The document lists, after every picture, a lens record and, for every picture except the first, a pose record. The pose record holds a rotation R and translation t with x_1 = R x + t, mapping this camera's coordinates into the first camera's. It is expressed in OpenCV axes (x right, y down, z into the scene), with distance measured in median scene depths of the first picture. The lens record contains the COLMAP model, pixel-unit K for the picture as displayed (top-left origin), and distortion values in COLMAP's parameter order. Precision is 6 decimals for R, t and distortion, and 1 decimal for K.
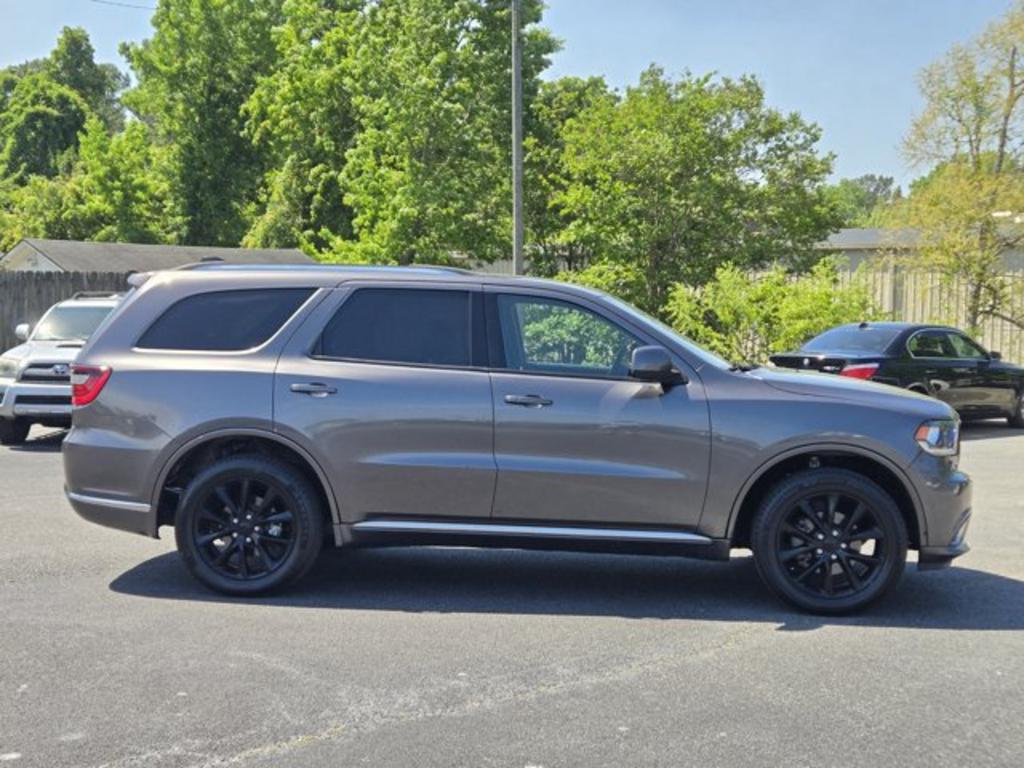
lens RADIAL K [[1360.6, 0, 505.4], [0, 1360.6, 384.4], [0, 0, 1]] dist [0.076172, 0.000000]
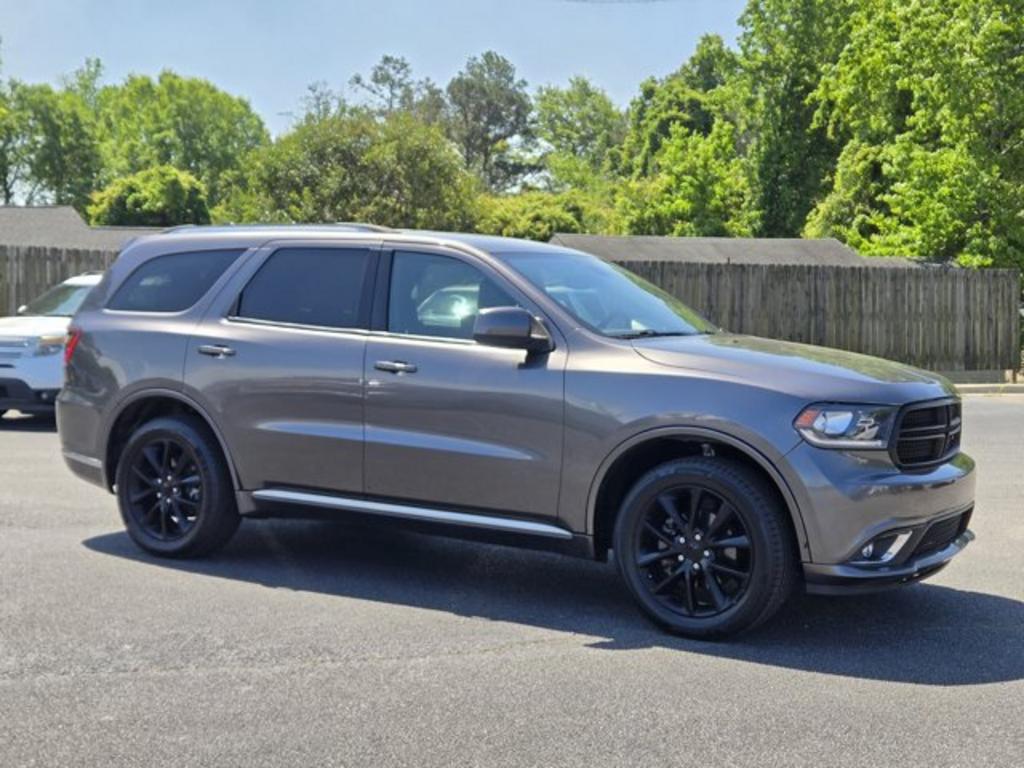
lens RADIAL K [[1360.6, 0, 514.0], [0, 1360.6, 413.7], [0, 0, 1]] dist [0.076172, 0.000000]
pose [[0.902776, 0.037786, -0.428449, 0.463847], [-0.027593, 0.999170, 0.029977, 0.012900], [0.429226, -0.015240, 0.903069, 0.205567]]
